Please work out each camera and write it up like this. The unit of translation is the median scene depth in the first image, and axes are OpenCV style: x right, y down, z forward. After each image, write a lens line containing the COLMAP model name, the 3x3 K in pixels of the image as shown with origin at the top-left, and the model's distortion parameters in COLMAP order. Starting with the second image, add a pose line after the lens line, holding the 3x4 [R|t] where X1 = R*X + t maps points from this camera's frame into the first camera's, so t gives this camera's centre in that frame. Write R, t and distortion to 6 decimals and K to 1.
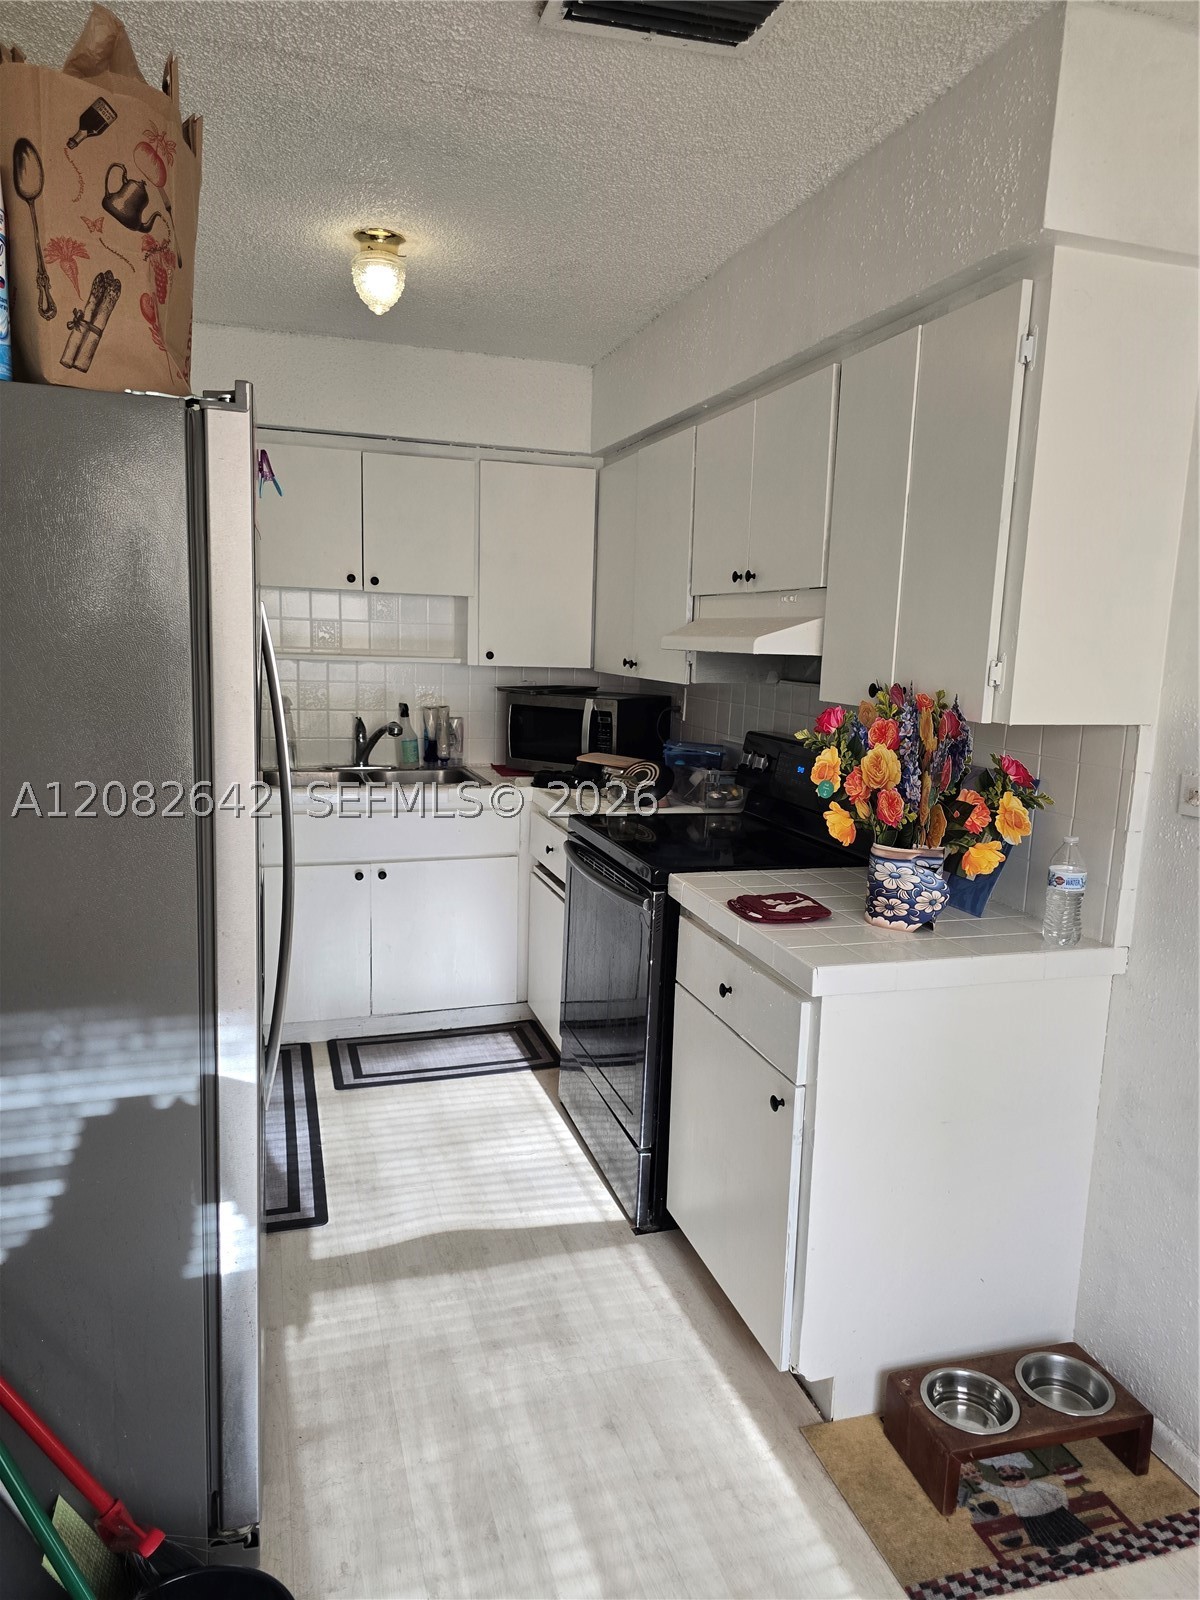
lens RADIAL K [[1088.3, 0, 600.0], [0, 1088.3, 800.0], [0, 0, 1]] dist [0.061332, -0.032060]
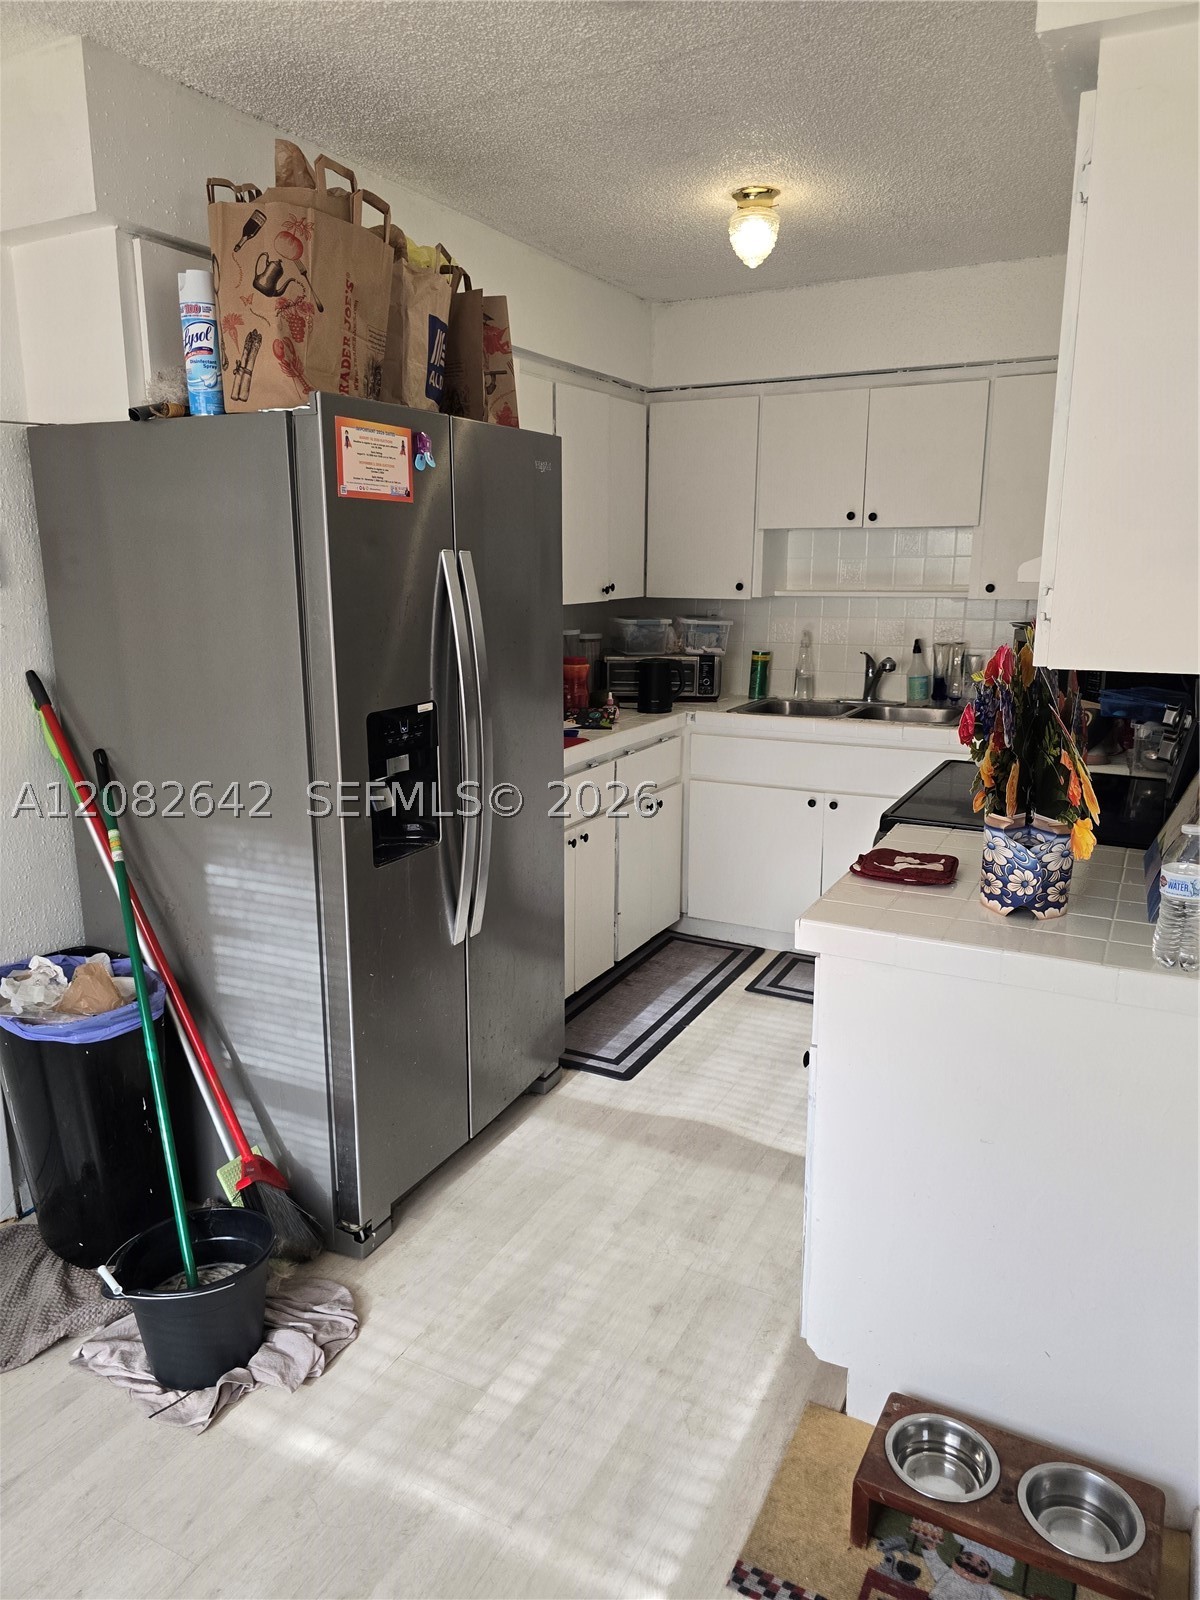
lens RADIAL K [[1093.6, 0, 600.8], [0, 1093.6, 777.8], [0, 0, 1]] dist [0.046862, -0.007197]
pose [[0.714476, 0.107100, -0.691414, 0.657244], [-0.083338, 0.994206, 0.067885, -0.016262], [0.694679, 0.009119, 0.719262, 0.184076]]
